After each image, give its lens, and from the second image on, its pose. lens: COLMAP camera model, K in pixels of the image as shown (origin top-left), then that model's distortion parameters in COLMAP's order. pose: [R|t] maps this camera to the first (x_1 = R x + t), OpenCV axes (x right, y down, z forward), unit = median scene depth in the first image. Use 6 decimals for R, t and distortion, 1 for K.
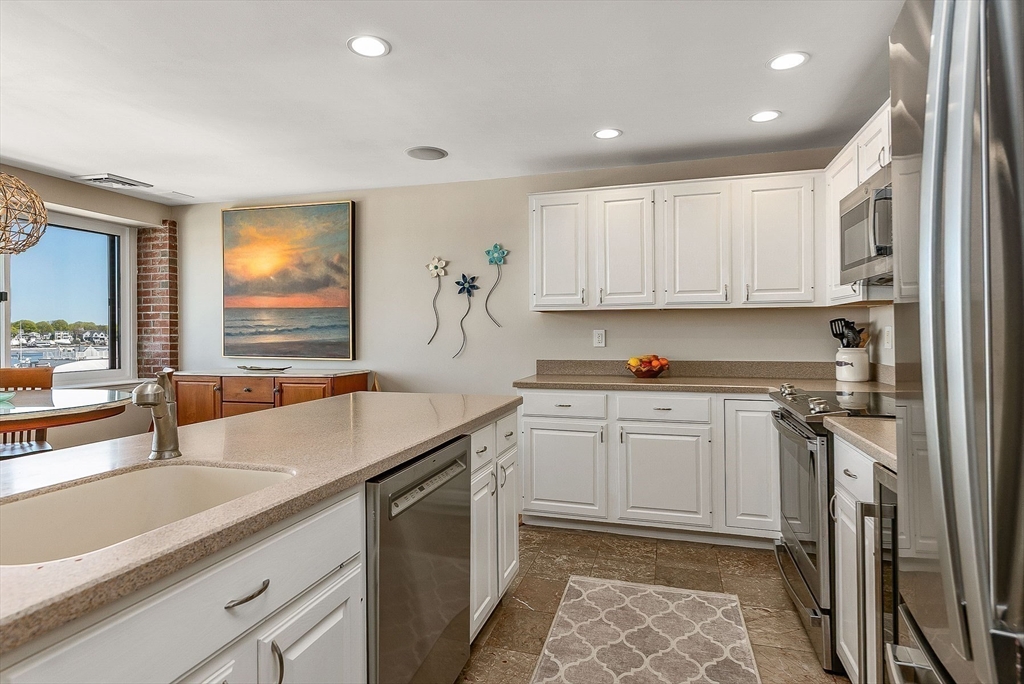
lens RADIAL K [[543.2, 0, 517.0], [0, 543.2, 332.5], [0, 0, 1]] dist [0.016662, -0.004373]
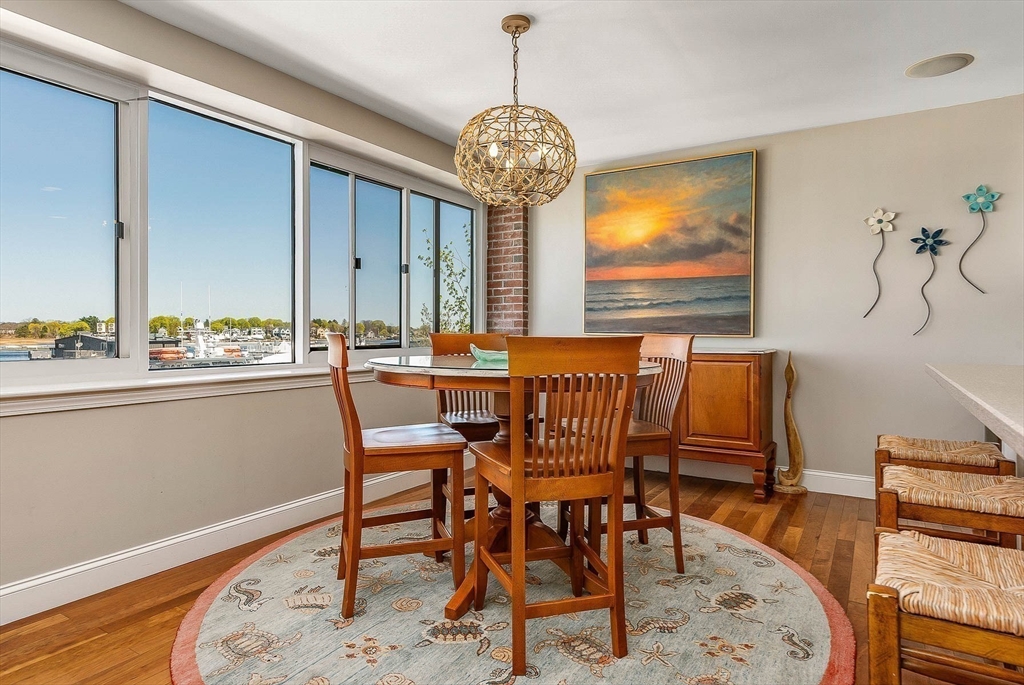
lens RADIAL K [[582.4, 0, 512.4], [0, 582.4, 337.1], [0, 0, 1]] dist [0.014713, -0.004281]
pose [[0.962343, 0.008003, -0.271719, -0.403473], [-0.005118, 0.999923, 0.011327, 0.041070], [0.271788, -0.009510, 0.962310, 0.015158]]
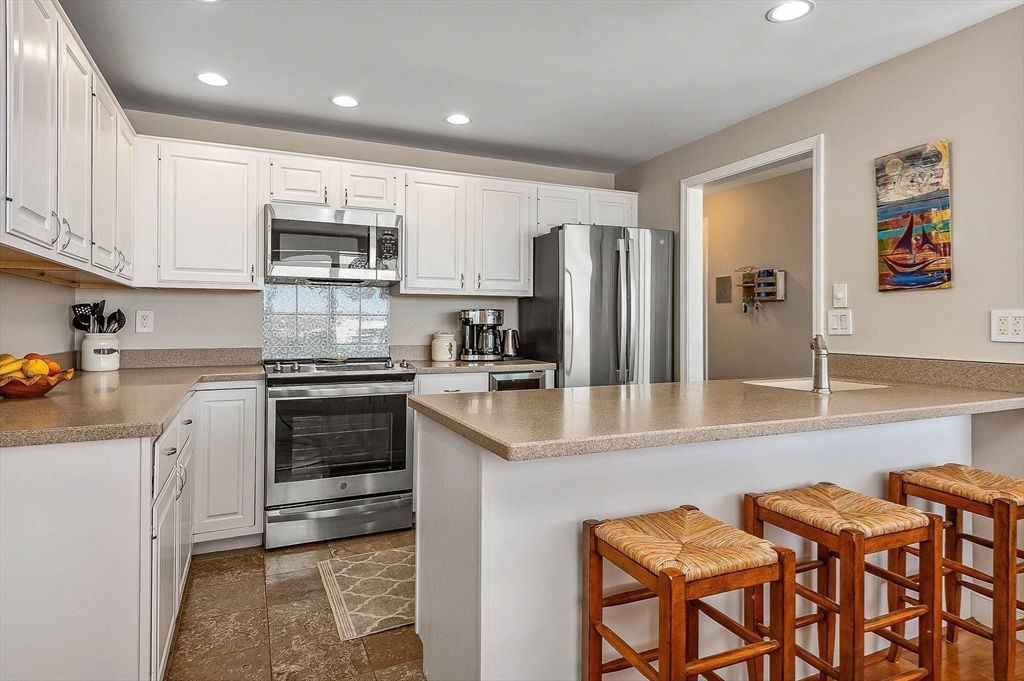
lens RADIAL K [[582.4, 0, 507.4], [0, 582.4, 327.7], [0, 0, 1]] dist [0.014713, -0.004281]
pose [[-0.654988, -0.002008, 0.755637, -0.394182], [0.000072, 0.999996, 0.002720, 0.012157], [-0.755640, 0.001836, -0.654985, 0.825237]]
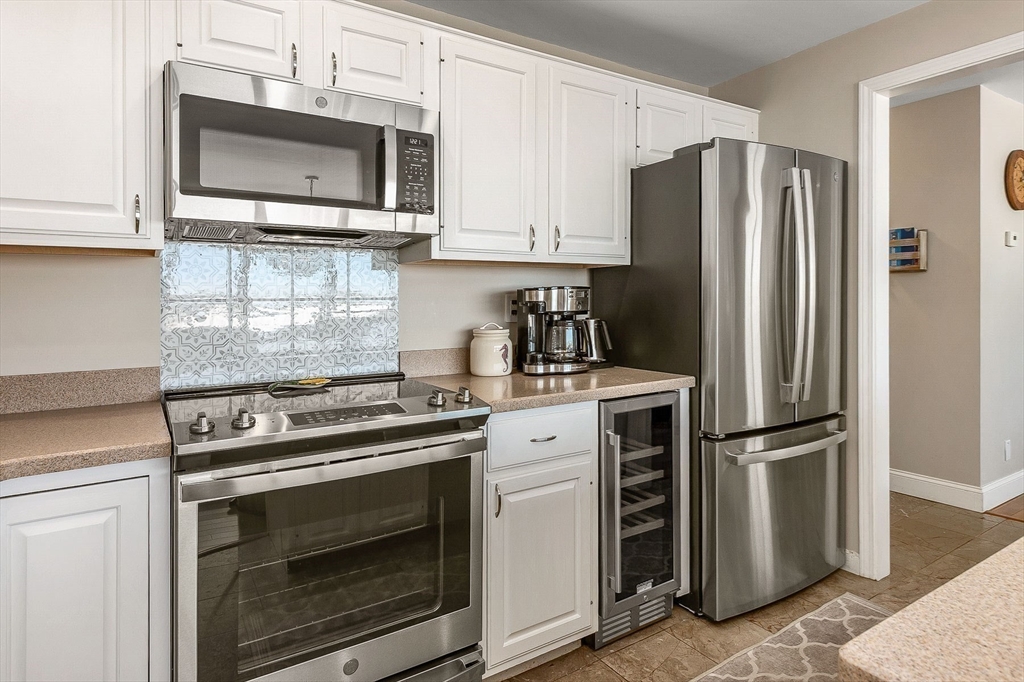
lens RADIAL K [[576.8, 0, 504.4], [0, 576.8, 302.2], [0, 0, 1]] dist [0.006179, -0.003461]
pose [[-0.755665, 0.009750, 0.654886, -0.012437], [0.013308, 0.999911, 0.000470, 0.000080], [-0.654823, 0.009070, -0.755728, 0.701619]]
